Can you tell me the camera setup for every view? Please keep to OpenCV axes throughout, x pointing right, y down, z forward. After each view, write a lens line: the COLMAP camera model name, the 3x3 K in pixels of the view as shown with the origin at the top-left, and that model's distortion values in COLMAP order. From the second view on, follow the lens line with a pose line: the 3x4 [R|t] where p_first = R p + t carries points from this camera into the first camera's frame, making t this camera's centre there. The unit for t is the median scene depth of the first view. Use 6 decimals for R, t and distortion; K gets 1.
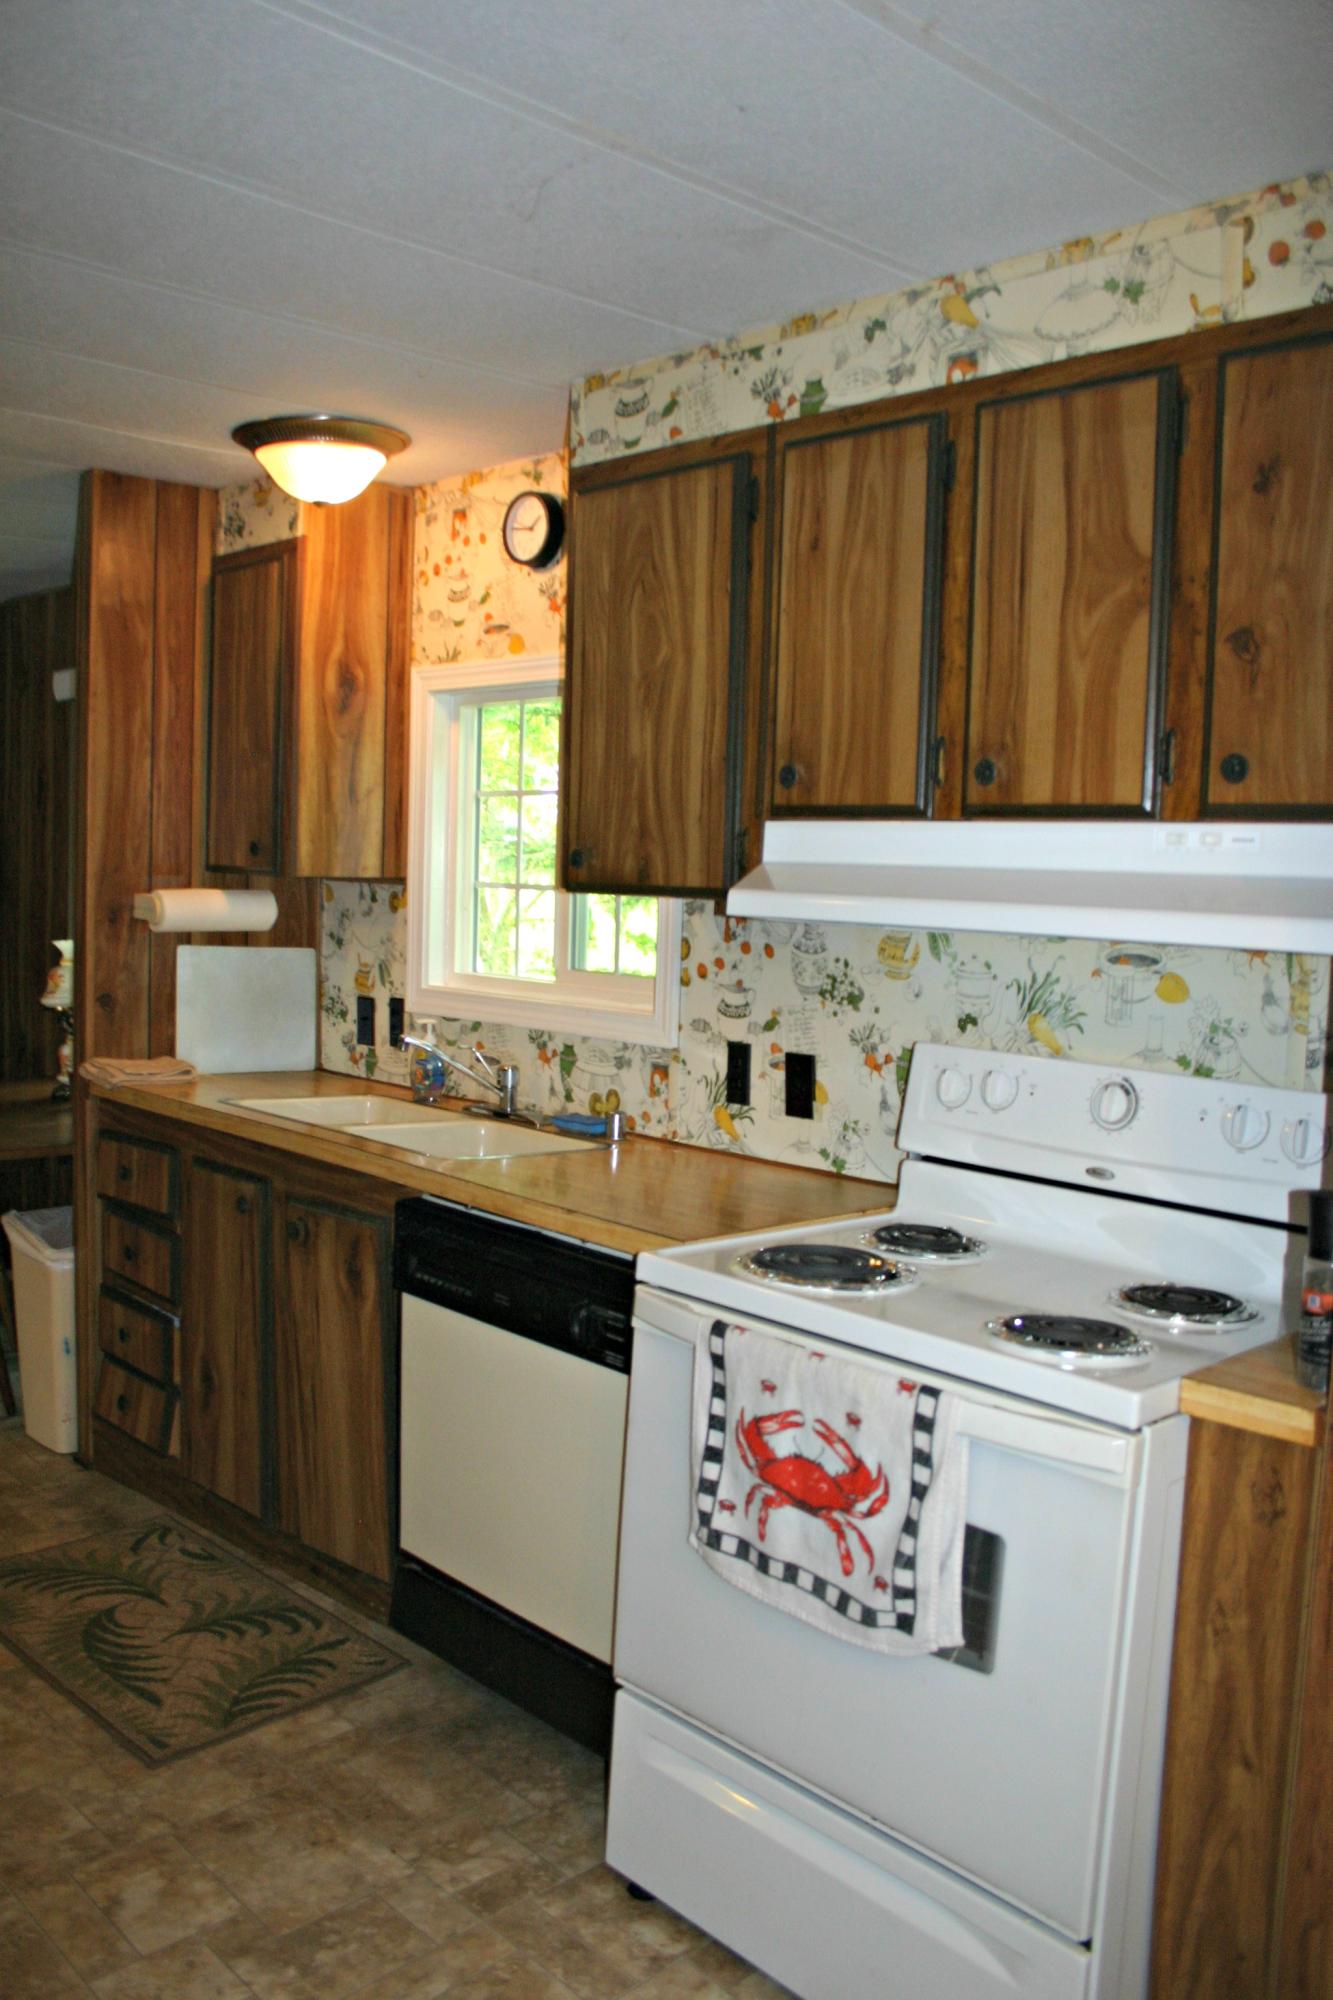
lens RADIAL K [[1657.3, 0, 665.5], [0, 1657.3, 961.8], [0, 0, 1]] dist [-0.127658, 0.087609]
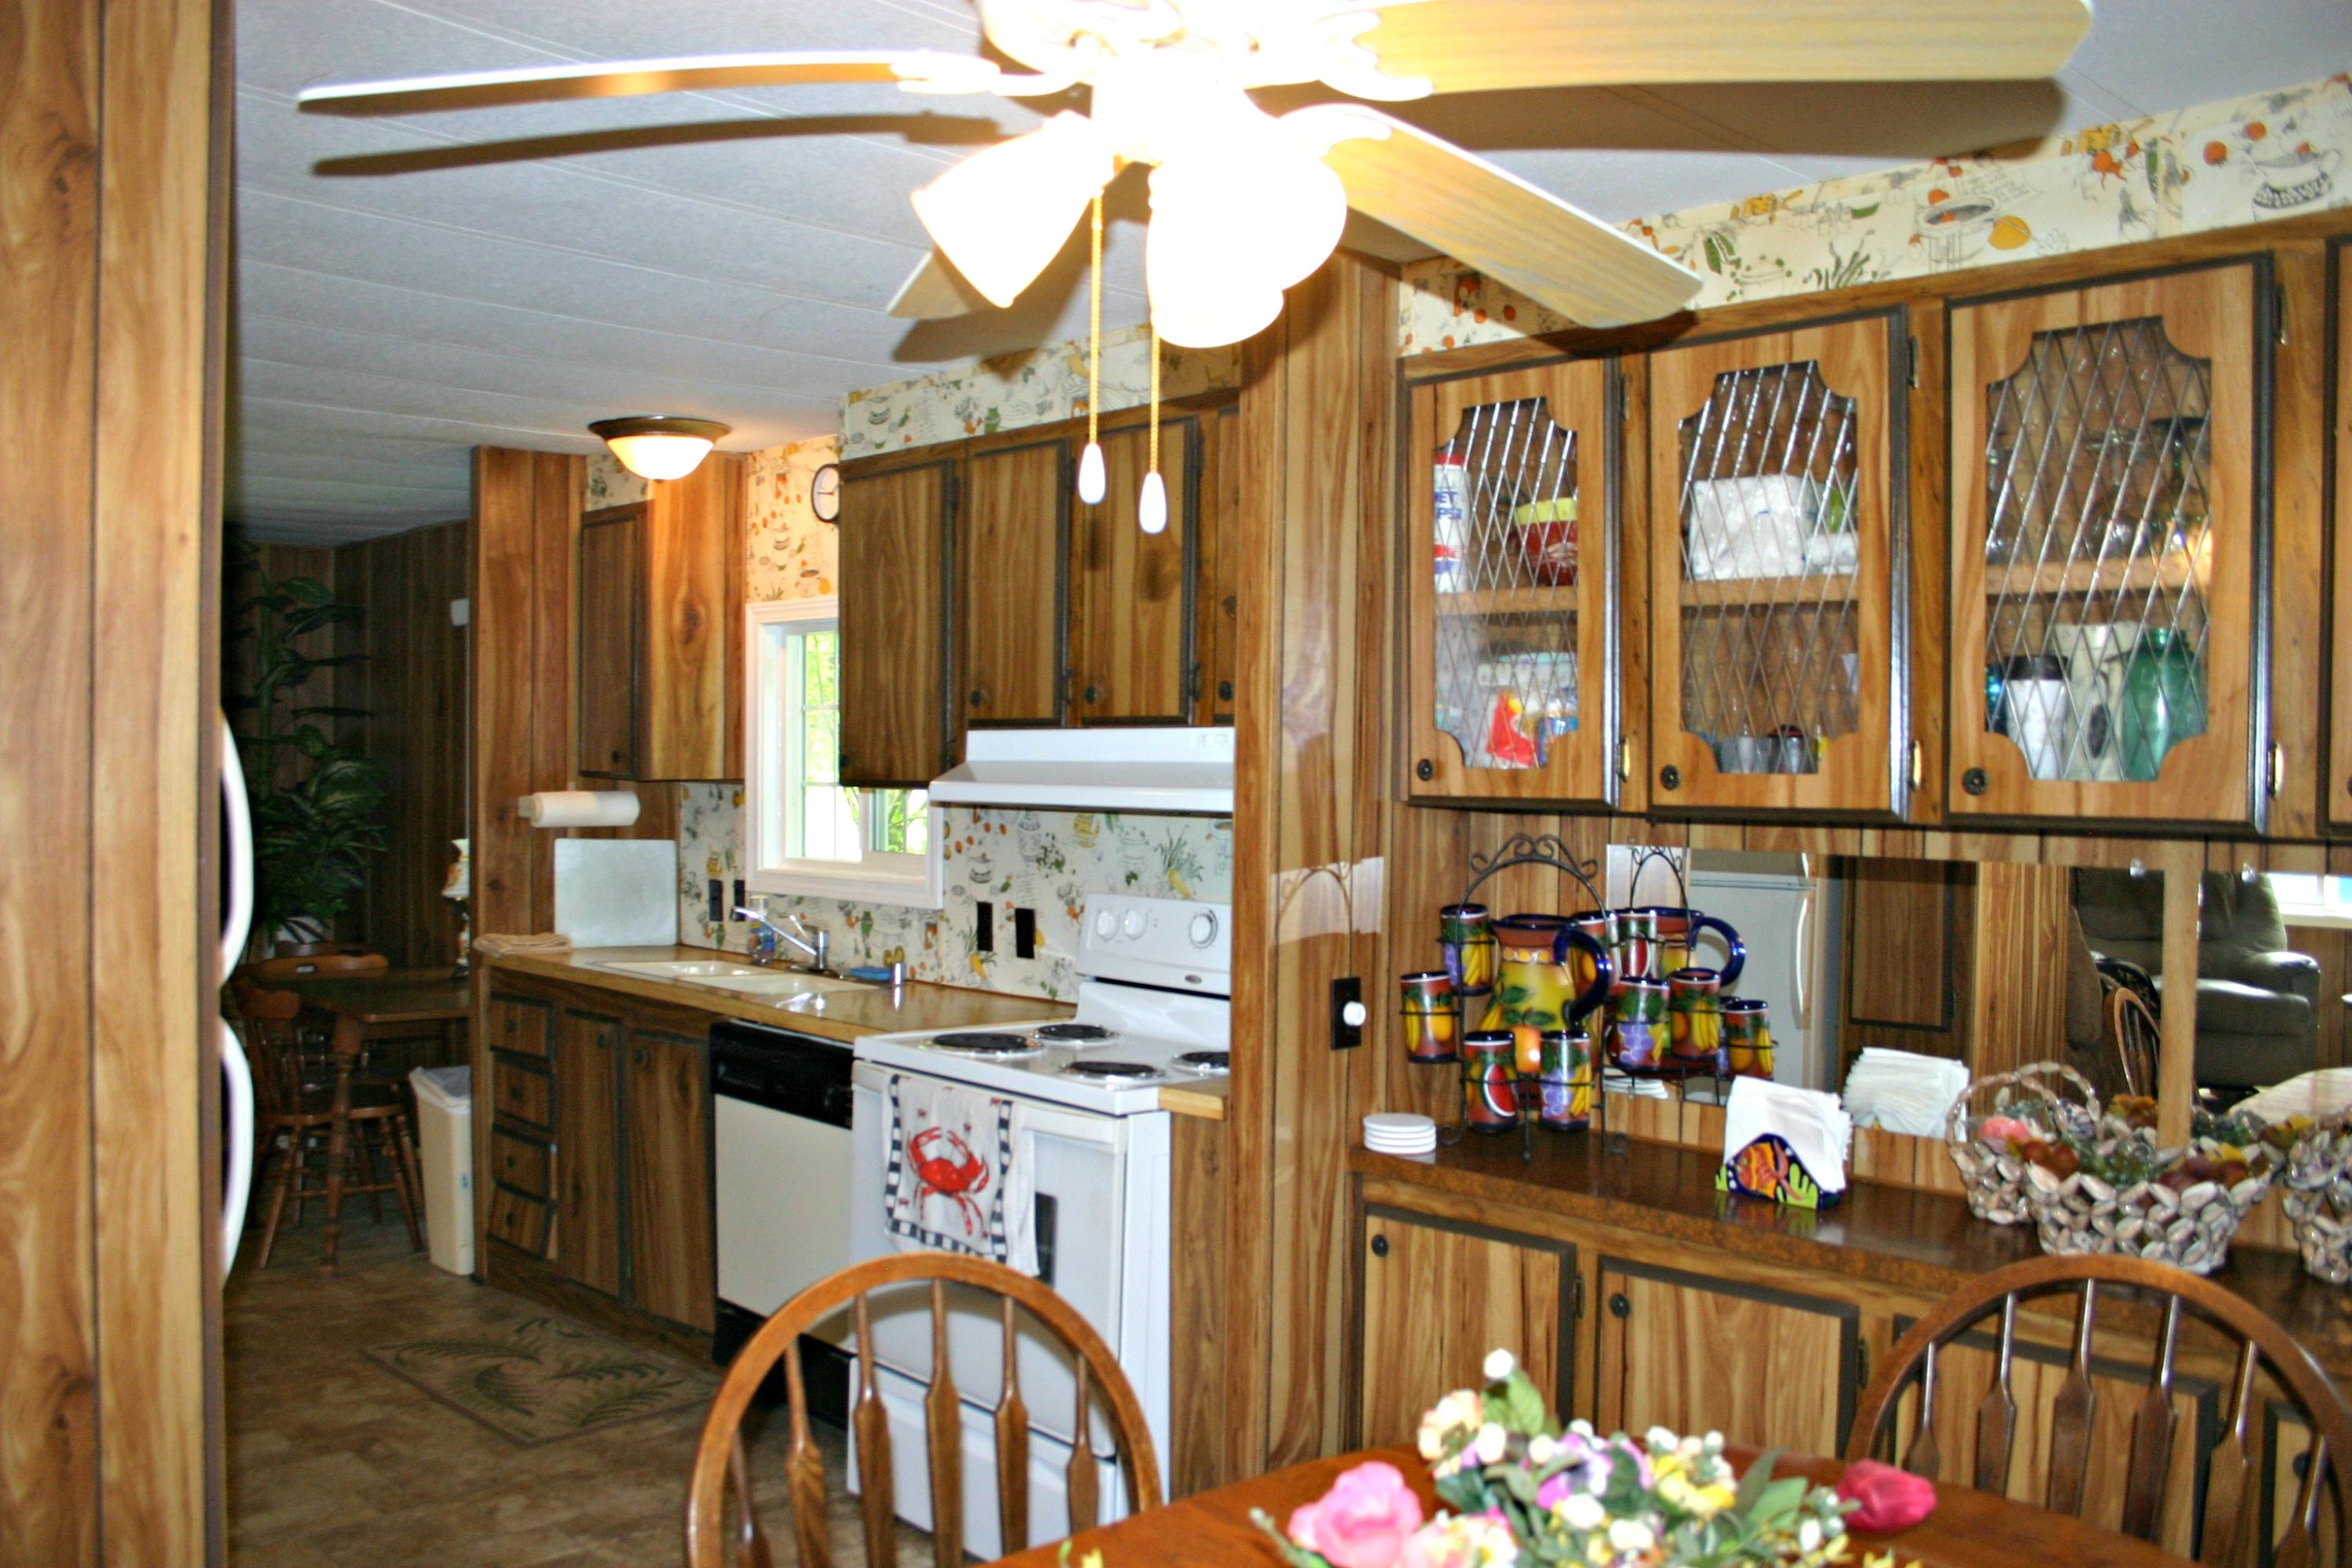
lens RADIAL K [[1902.2, 0, 1163.5], [0, 1902.2, 782.4], [0, 0, 1]] dist [-0.136237, 0.089680]
pose [[0.999754, -0.022168, 0.000660, 0.203524], [0.022175, 0.998658, -0.046805, 0.031369], [0.000379, 0.046808, 0.998904, -0.513975]]
